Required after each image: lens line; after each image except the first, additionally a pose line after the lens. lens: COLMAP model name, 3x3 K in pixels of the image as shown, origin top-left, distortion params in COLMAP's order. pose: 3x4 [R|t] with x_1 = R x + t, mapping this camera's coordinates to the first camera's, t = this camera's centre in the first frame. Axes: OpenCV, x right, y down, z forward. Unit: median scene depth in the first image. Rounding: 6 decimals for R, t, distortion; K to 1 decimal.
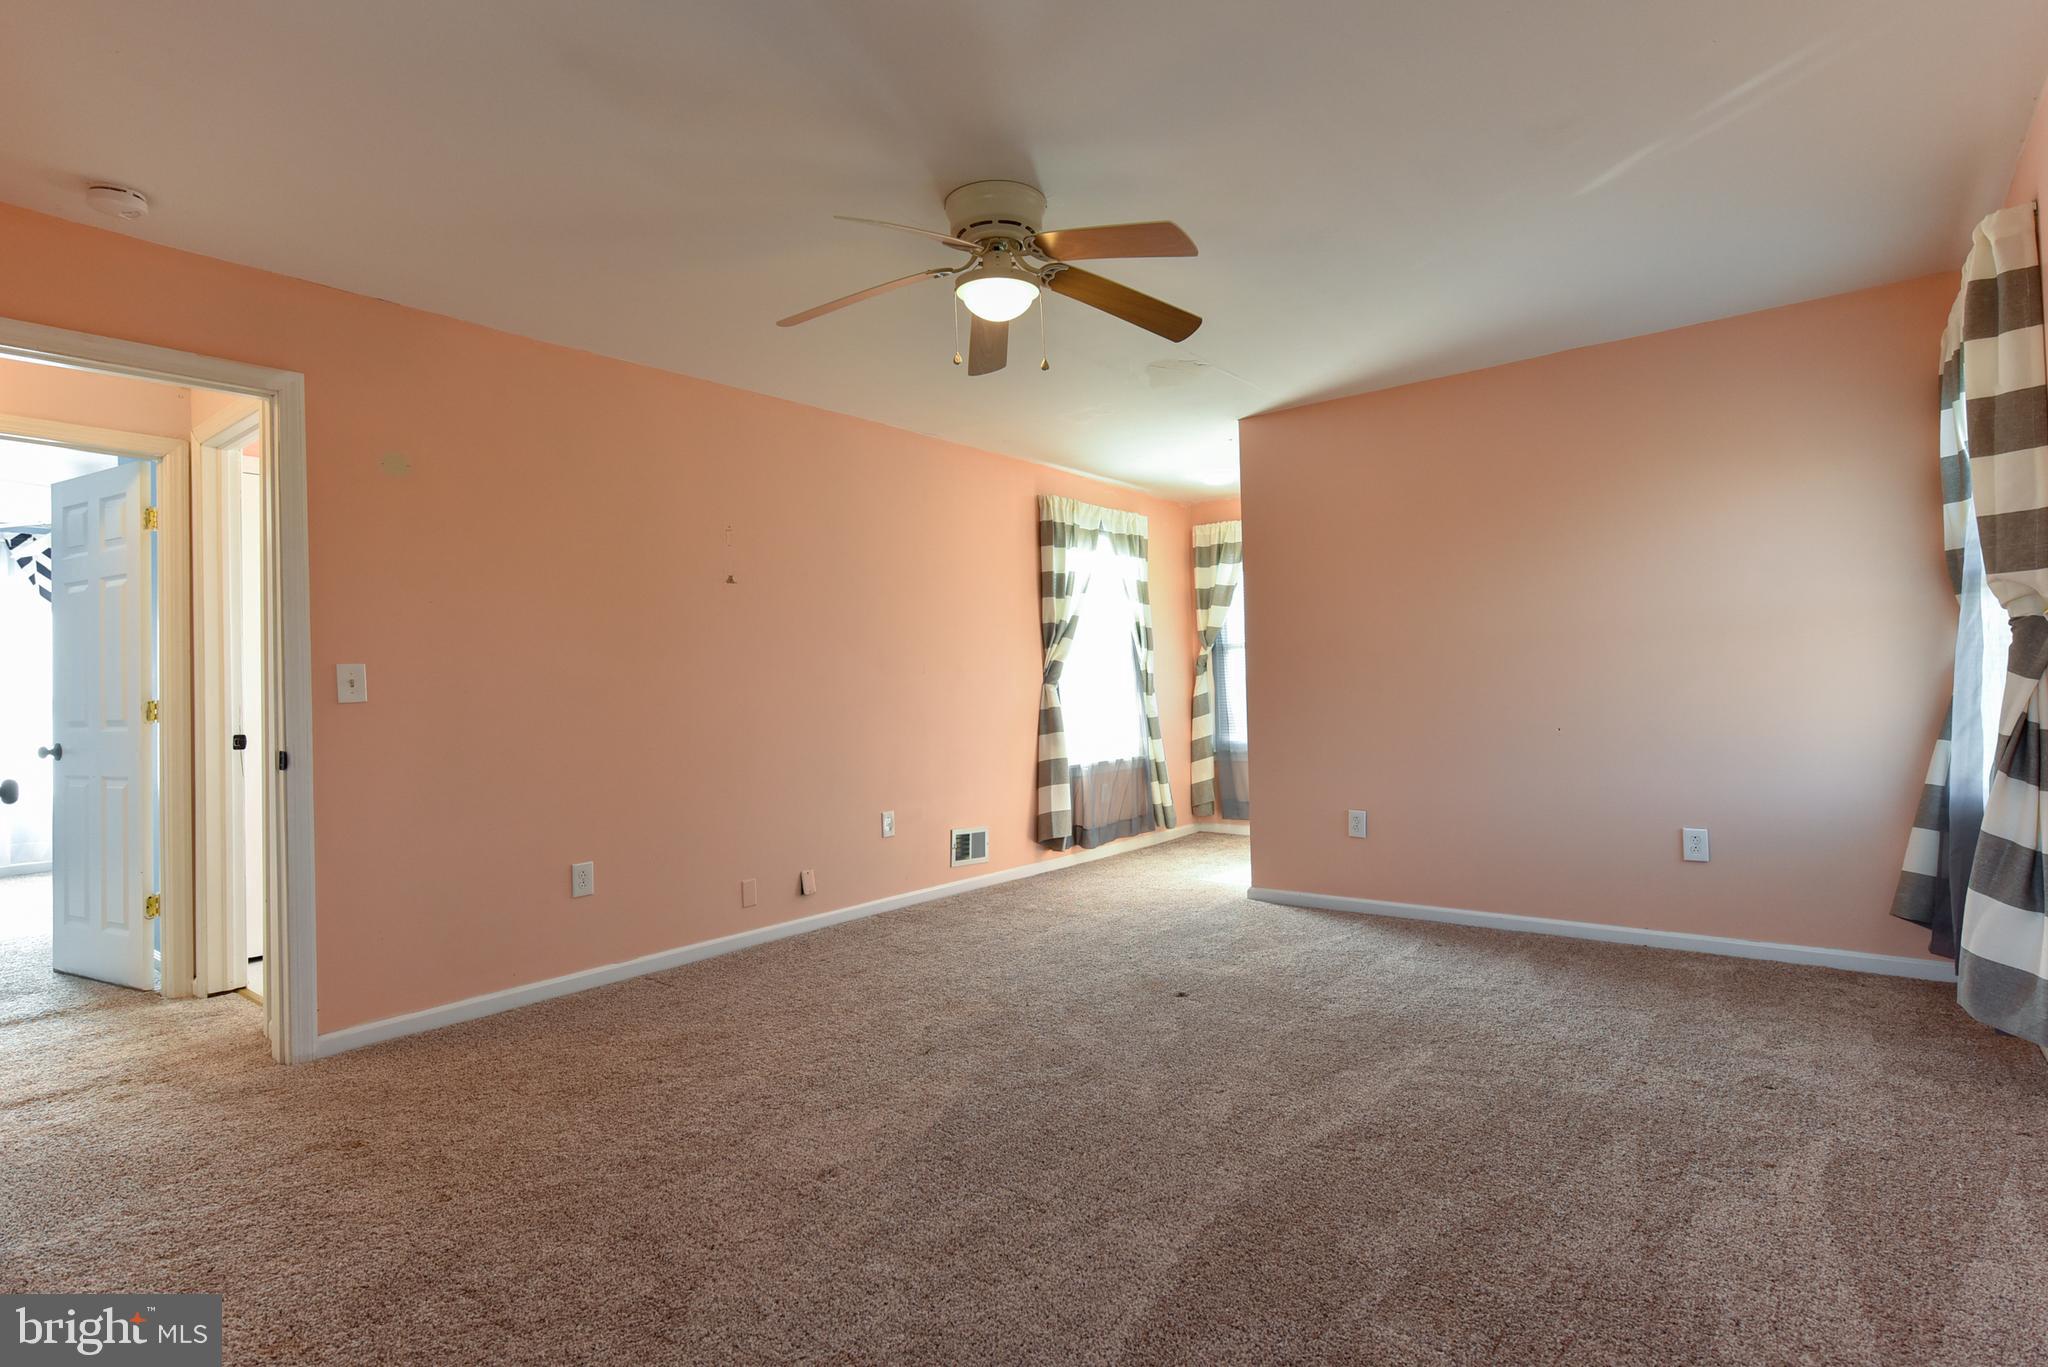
lens RADIAL K [[1012.9, 0, 1039.8], [0, 1012.9, 687.7], [0, 0, 1]] dist [0.011530, -0.005730]
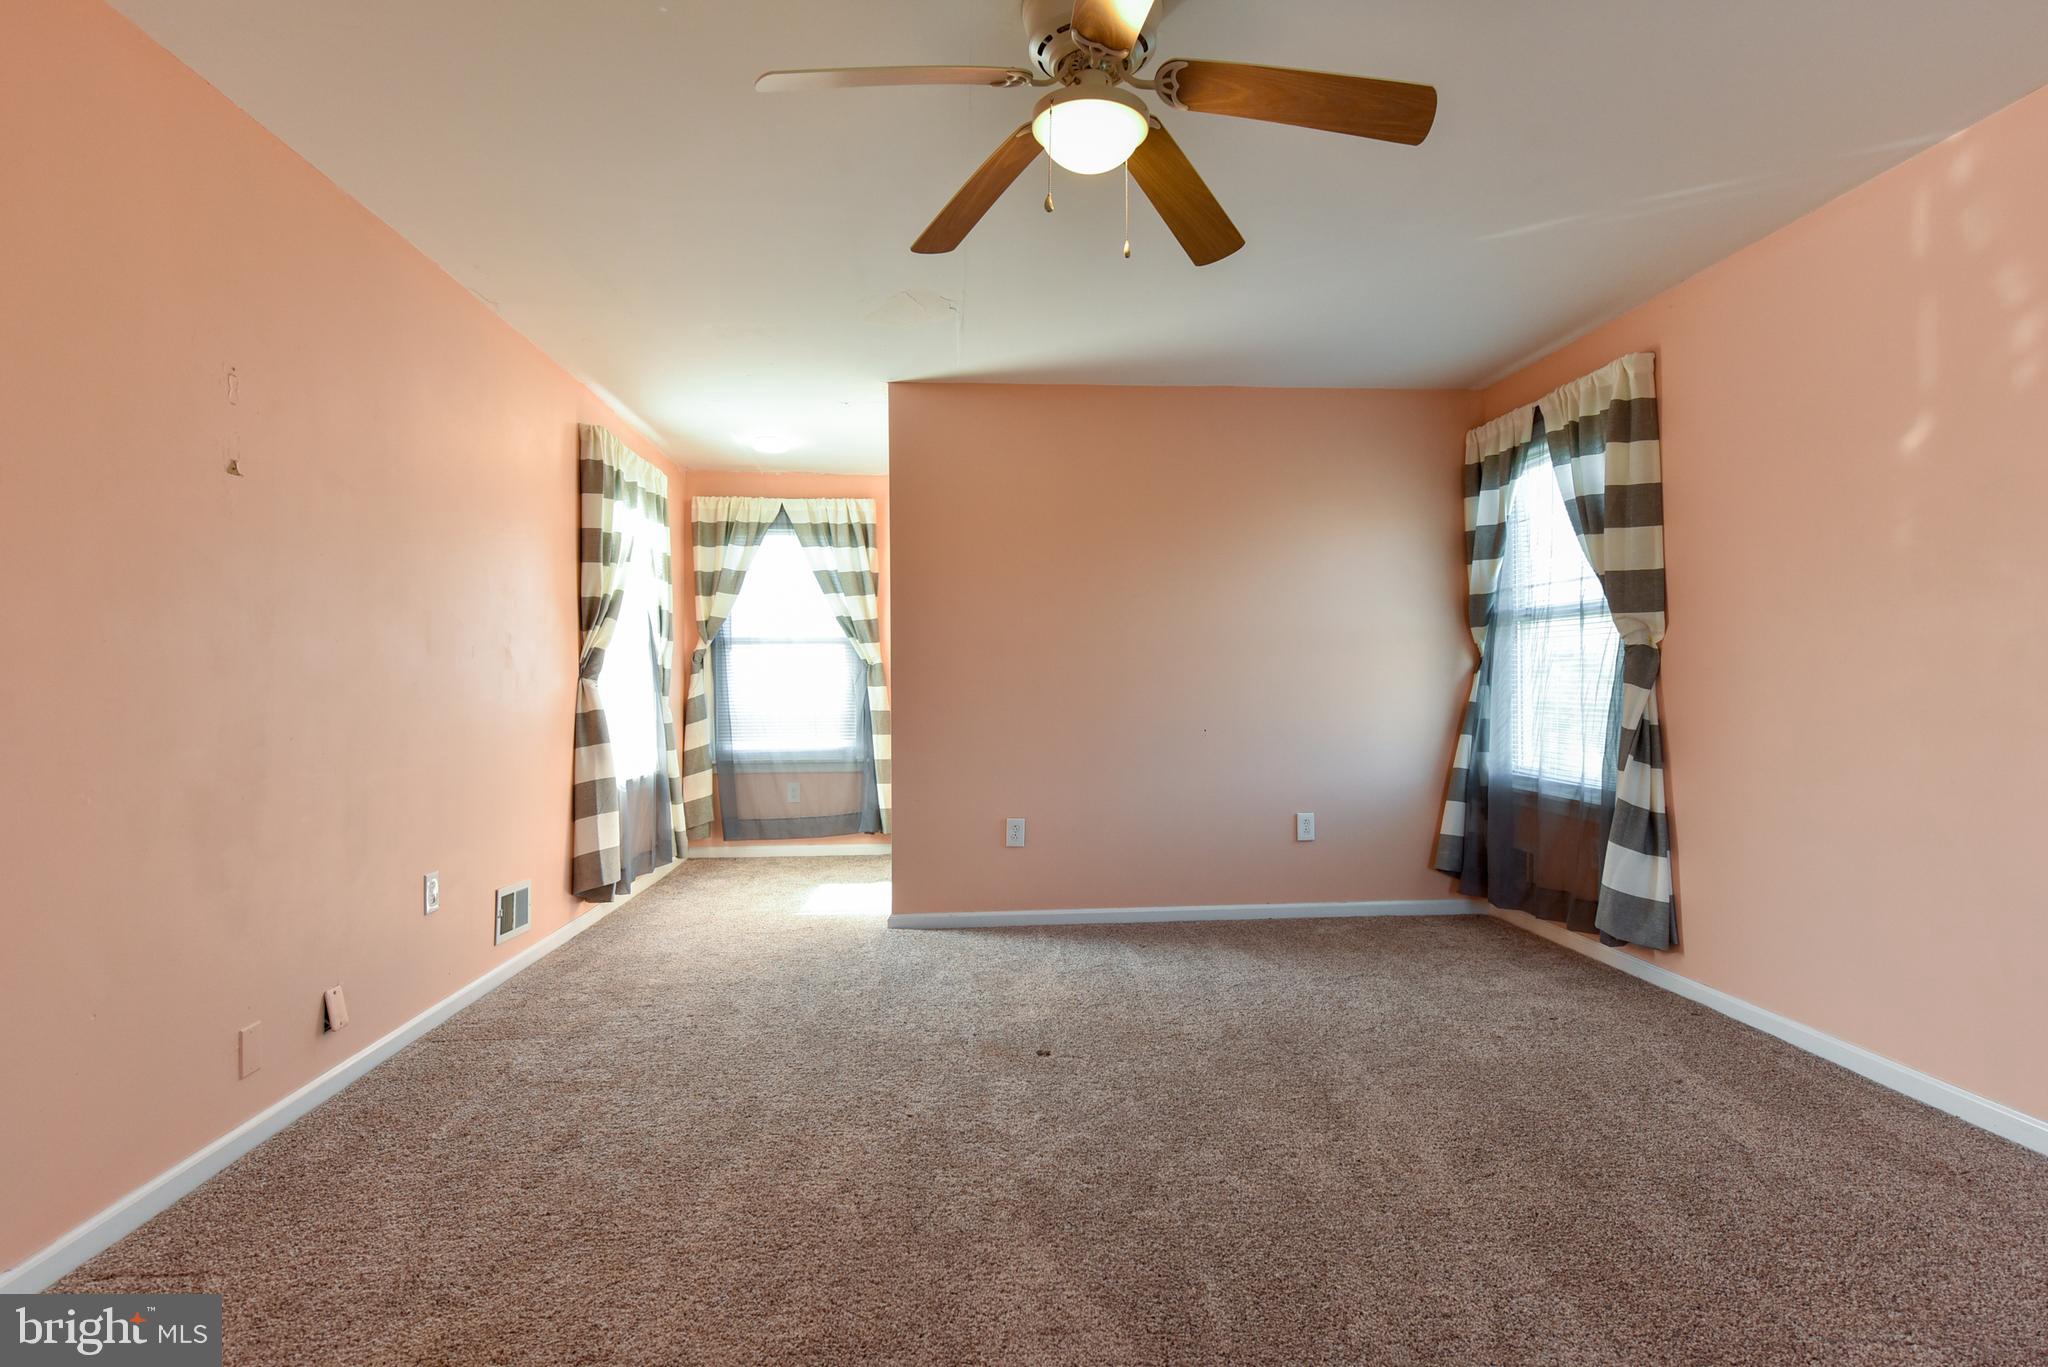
lens RADIAL K [[1012.9, 0, 1032.1], [0, 1012.9, 682.6], [0, 0, 1]] dist [0.011530, -0.005730]
pose [[0.735700, 0.021319, 0.676972, -0.260776], [-0.013321, 0.999767, -0.017008, 0.007560], [-0.677176, 0.003495, 0.735813, 0.233630]]
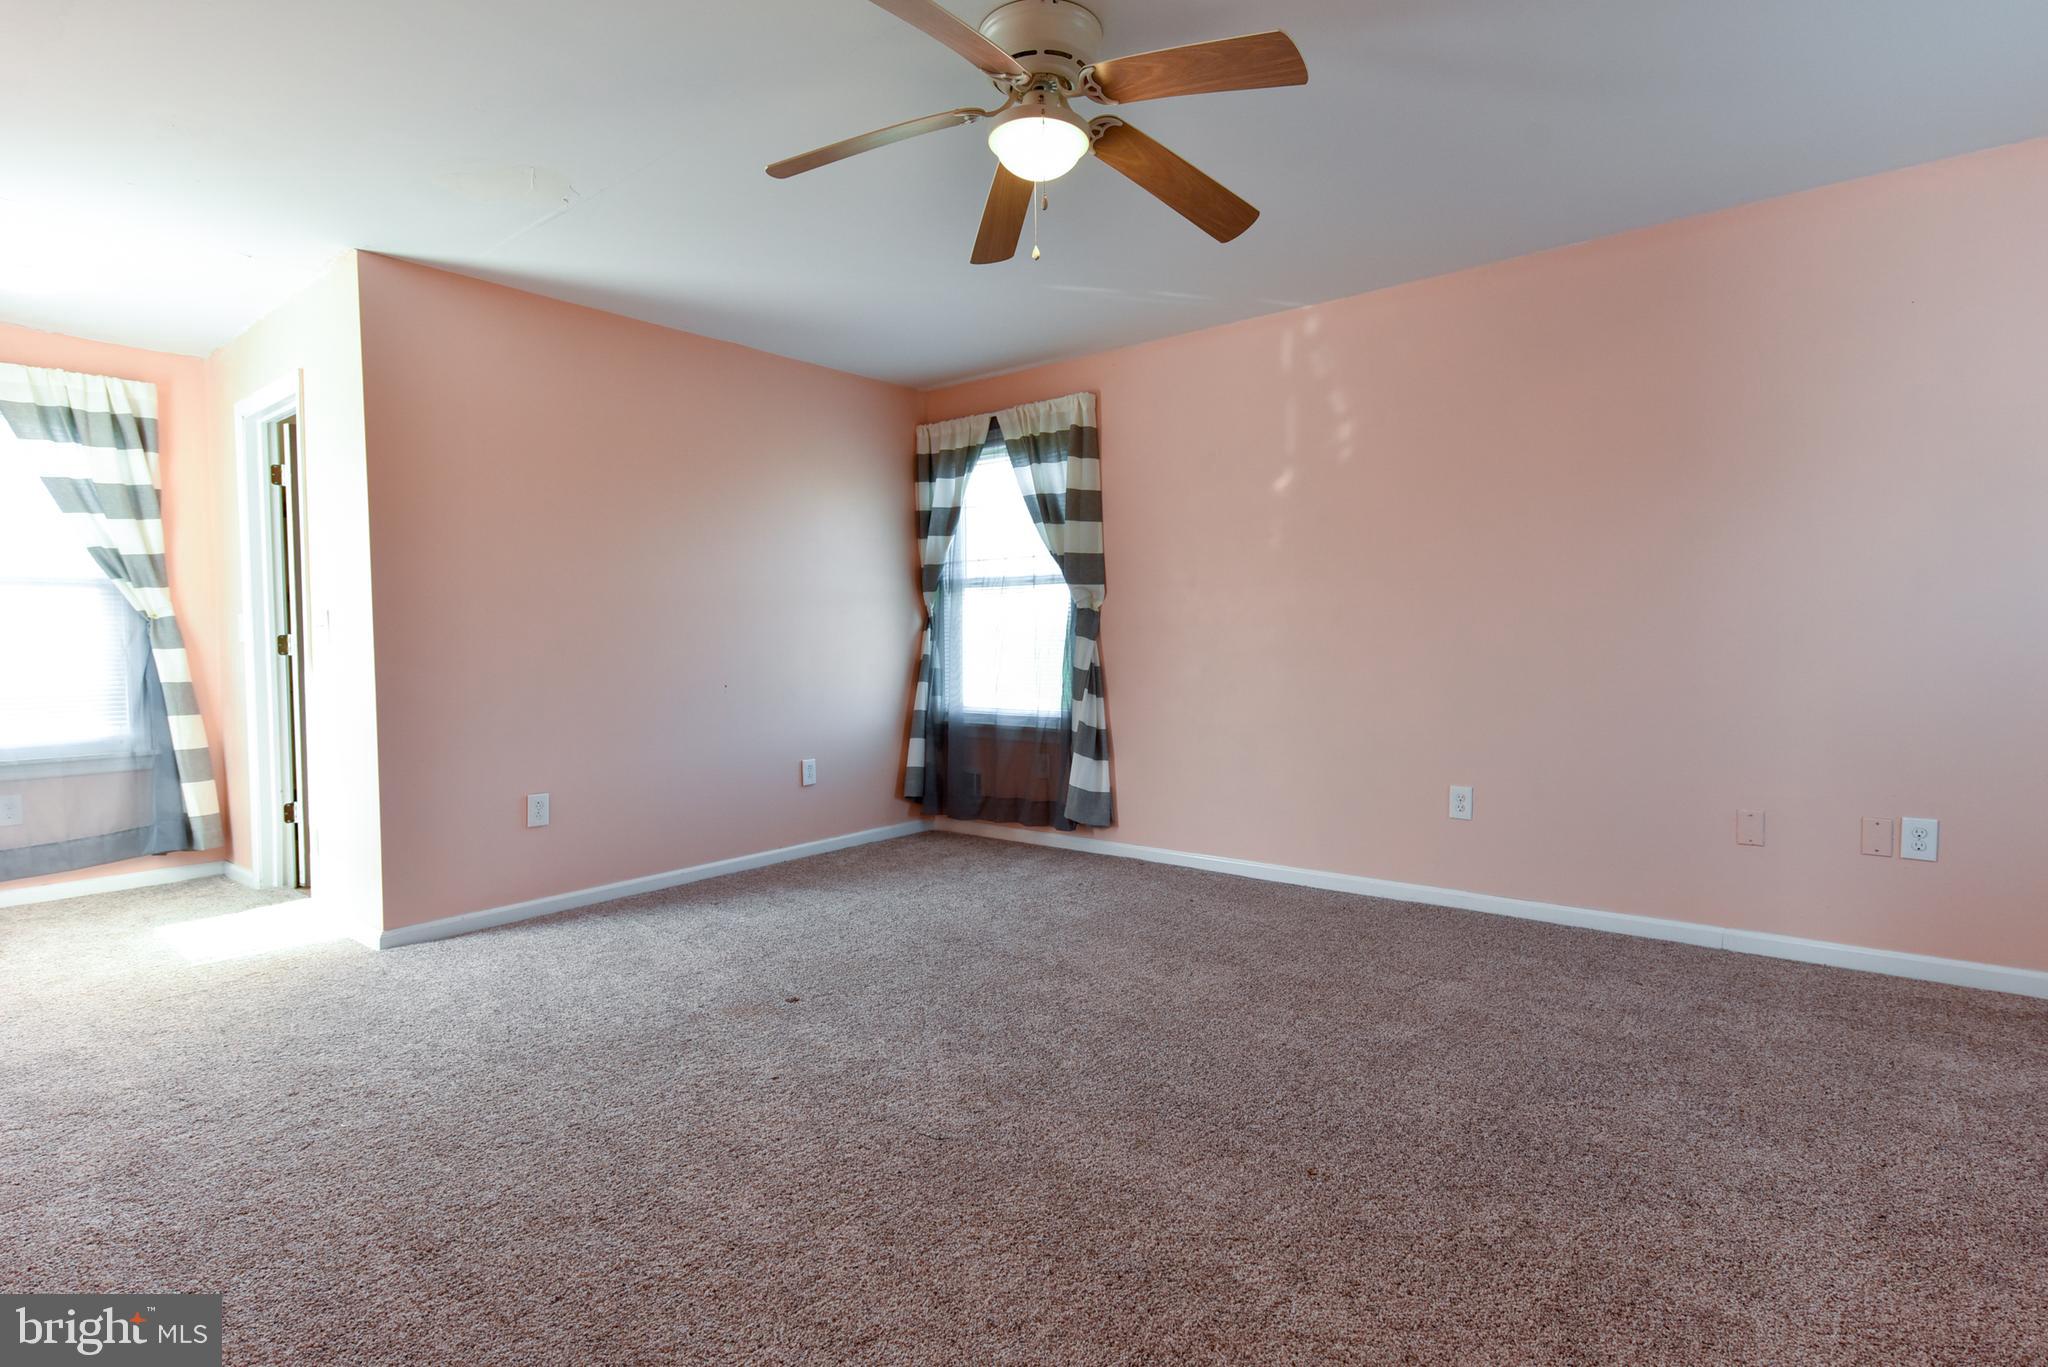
lens RADIAL K [[1012.9, 0, 1022.7], [0, 1012.9, 674.5], [0, 0, 1]] dist [0.011530, -0.005730]
pose [[0.023440, -0.006643, 0.999703, -0.412320], [0.012620, 0.999900, 0.006349, 0.018339], [-0.999646, 0.012468, 0.023521, 0.470225]]
